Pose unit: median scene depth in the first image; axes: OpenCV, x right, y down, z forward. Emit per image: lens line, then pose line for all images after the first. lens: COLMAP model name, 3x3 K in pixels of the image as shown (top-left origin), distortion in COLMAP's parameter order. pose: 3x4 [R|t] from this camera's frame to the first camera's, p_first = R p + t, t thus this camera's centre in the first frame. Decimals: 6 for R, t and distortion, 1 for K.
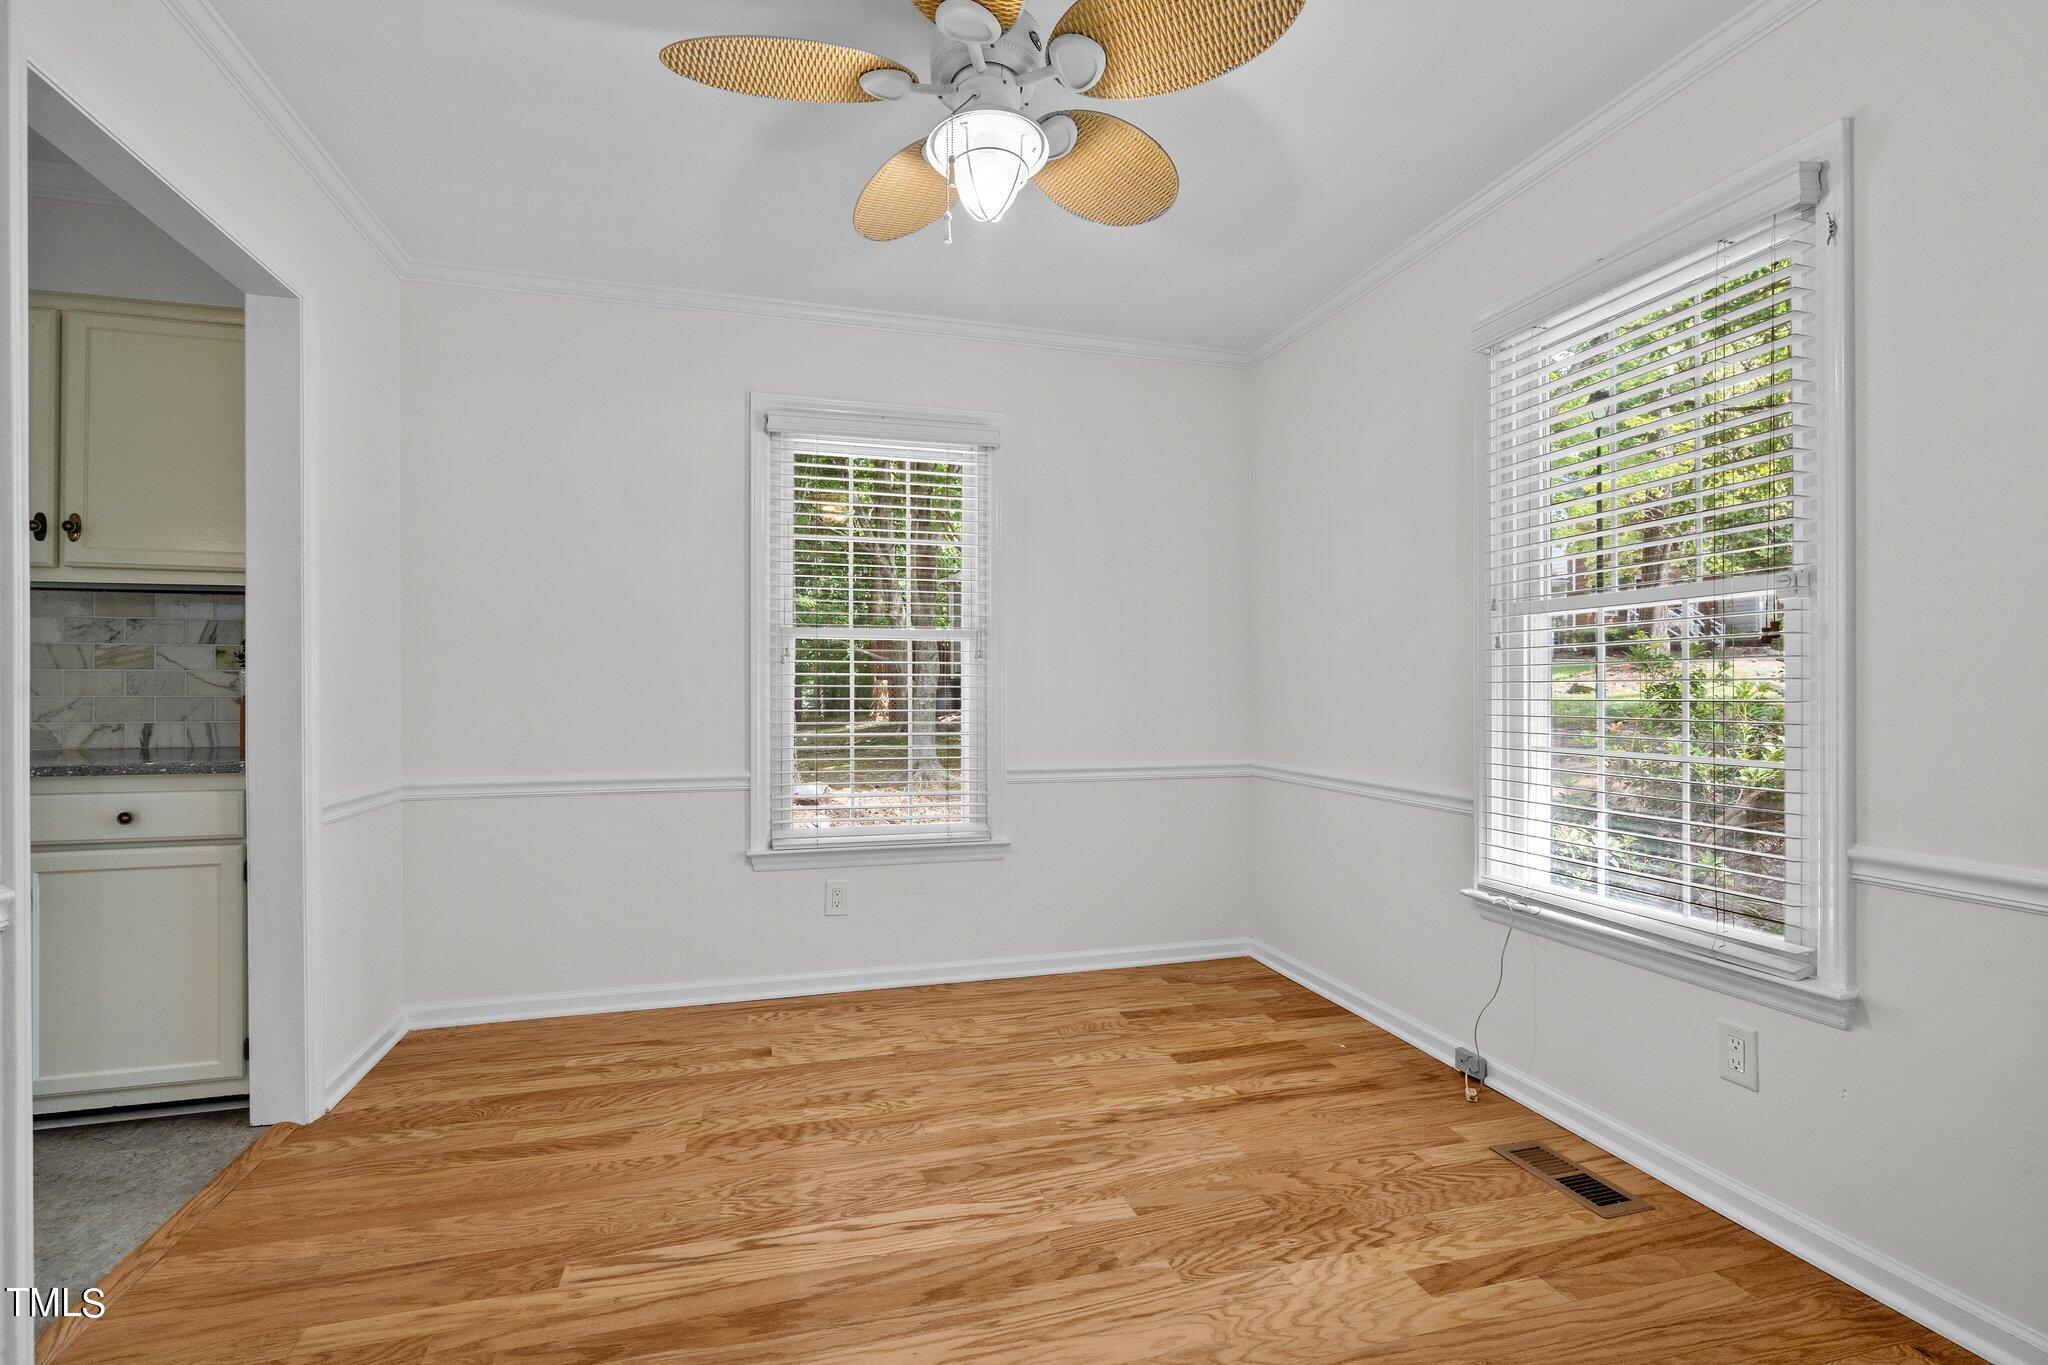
lens RADIAL K [[932.0, 0, 1014.4], [0, 932.0, 688.0], [0, 0, 1]] dist [-0.002274, 0.000079]
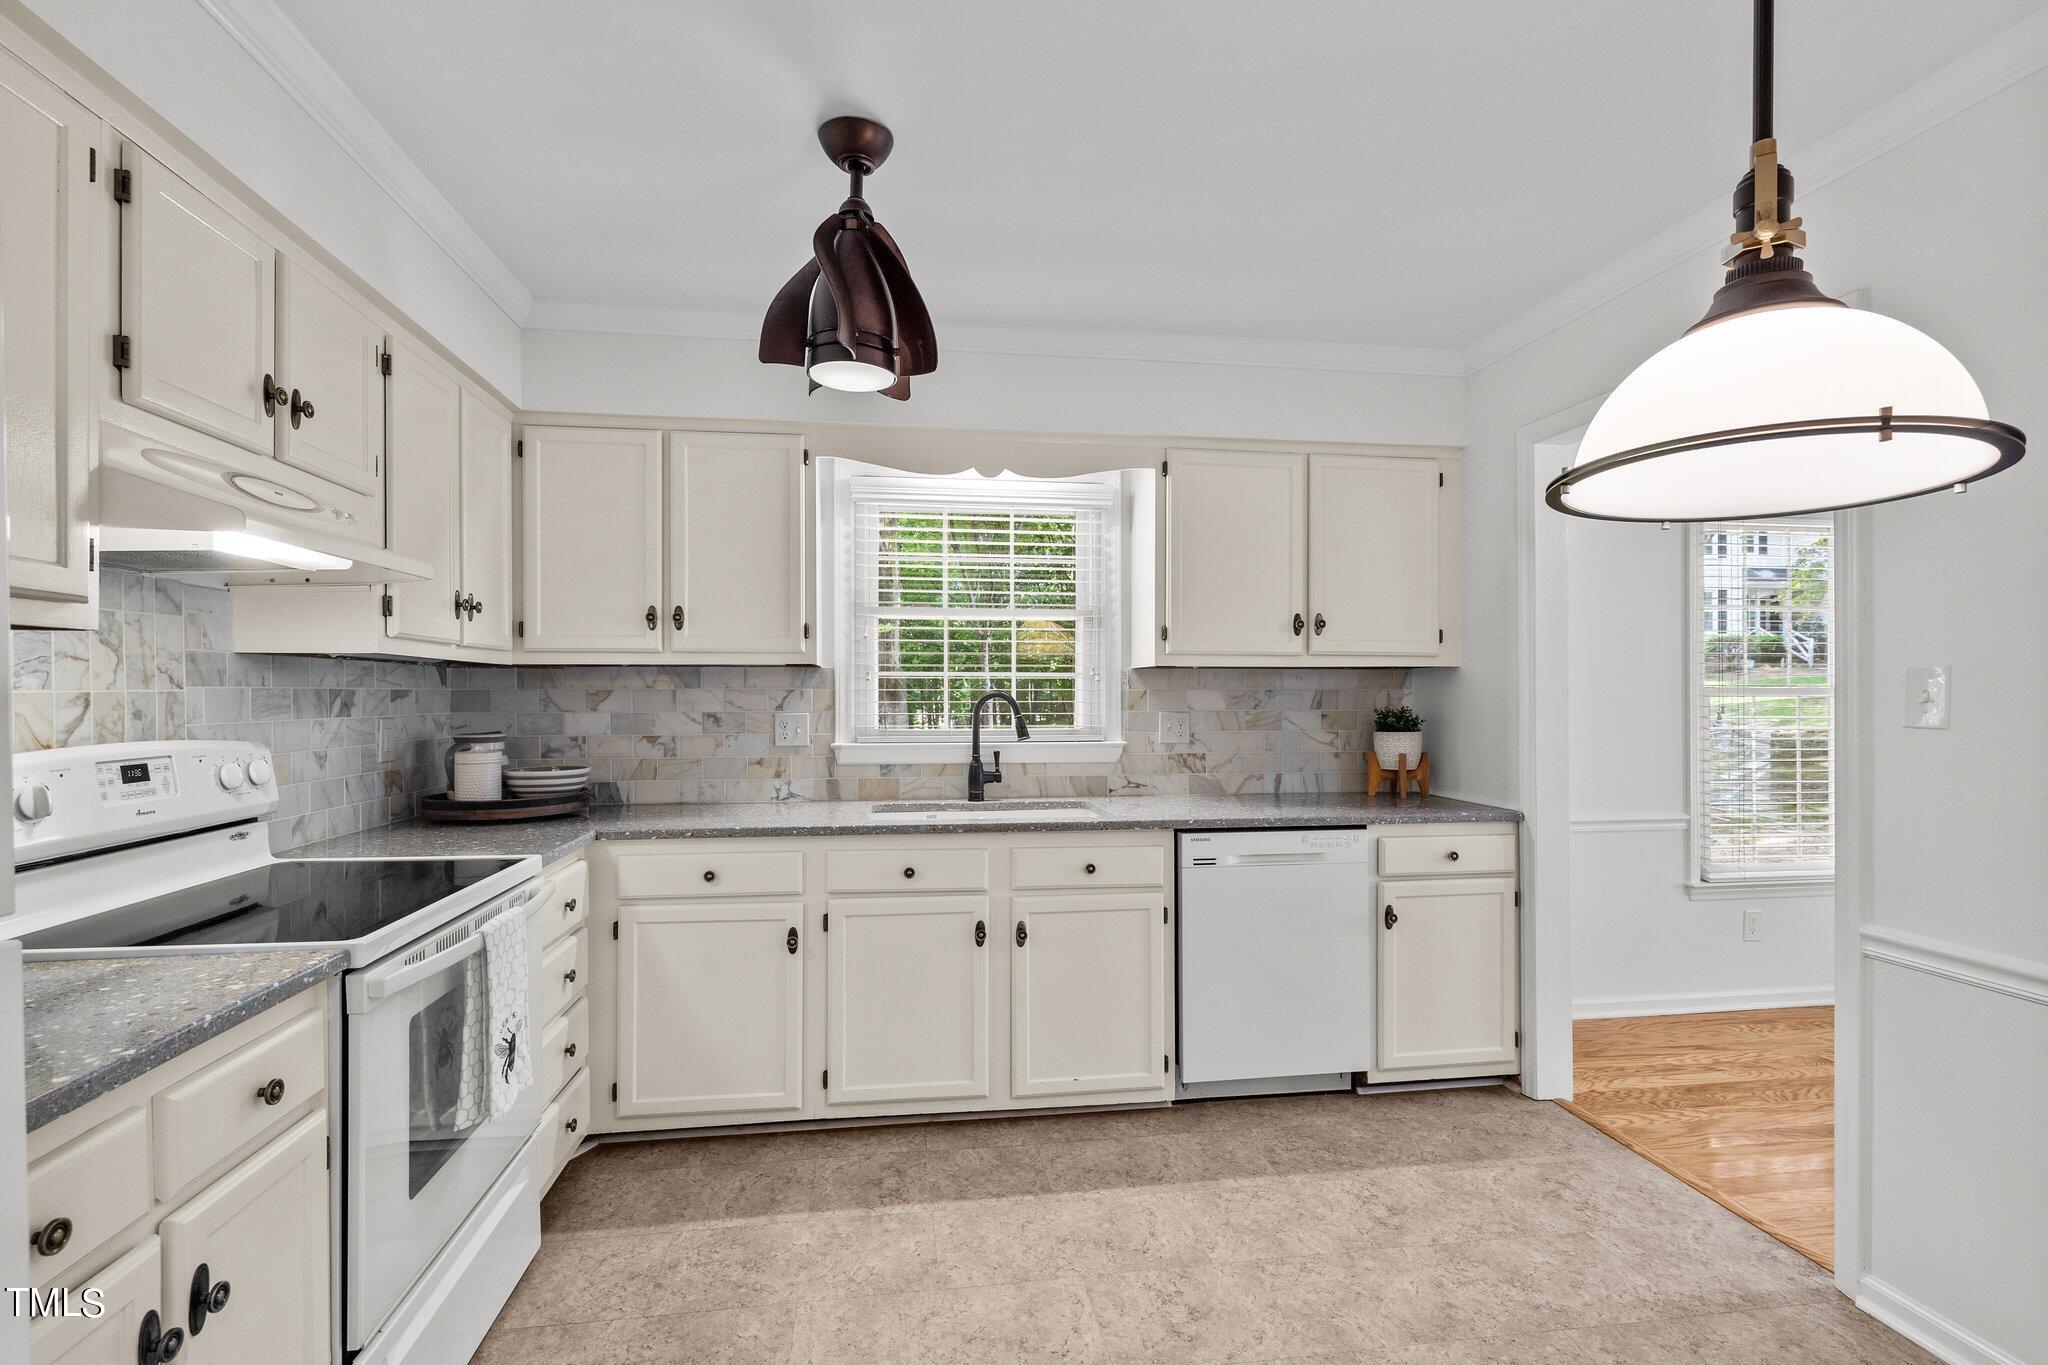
lens RADIAL K [[932.0, 0, 1012.4], [0, 932.0, 697.5], [0, 0, 1]] dist [-0.002274, 0.000079]
pose [[0.989429, -0.006596, -0.144865, -1.100923], [0.006324, 0.999977, -0.002335, -0.063385], [0.144877, 0.001394, 0.989449, -0.291575]]
